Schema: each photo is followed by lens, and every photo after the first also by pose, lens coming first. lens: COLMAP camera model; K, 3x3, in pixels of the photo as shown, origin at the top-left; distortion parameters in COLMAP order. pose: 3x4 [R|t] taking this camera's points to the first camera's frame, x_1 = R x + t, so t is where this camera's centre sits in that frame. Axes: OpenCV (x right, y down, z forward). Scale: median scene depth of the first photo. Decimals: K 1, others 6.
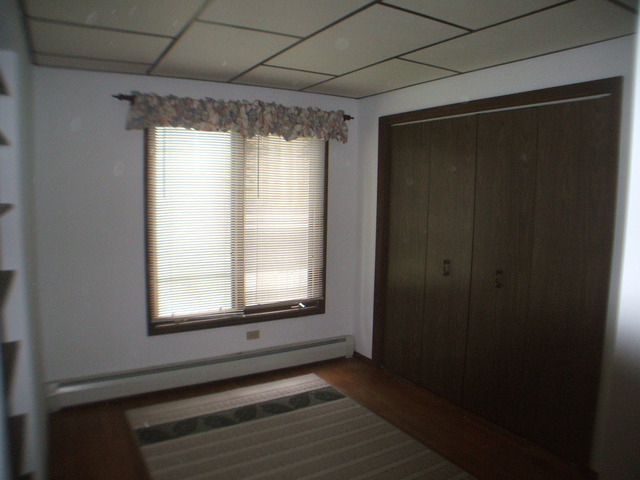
lens RADIAL K [[470.0, 0, 316.9], [0, 470.0, 240.3], [0, 0, 1]] dist [-0.205157, 0.122163]
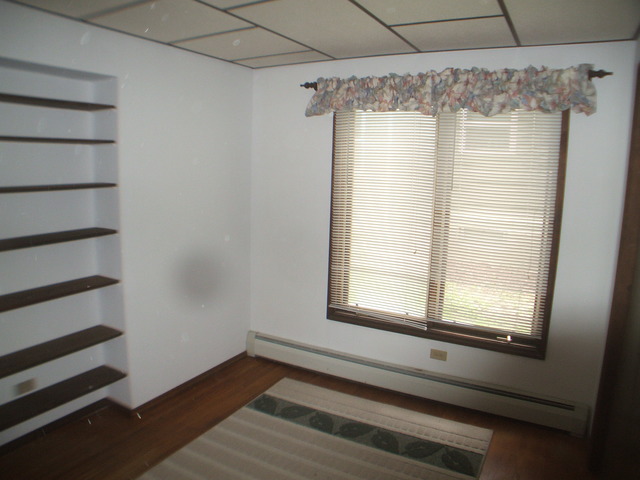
lens RADIAL K [[470.0, 0, 316.9], [0, 470.0, 240.3], [0, 0, 1]] dist [-0.205157, 0.122163]
pose [[0.502852, 0.133900, -0.853938, 0.449120], [-0.116839, 0.989391, 0.086338, -0.047027], [0.856439, 0.056358, 0.513162, 0.402576]]
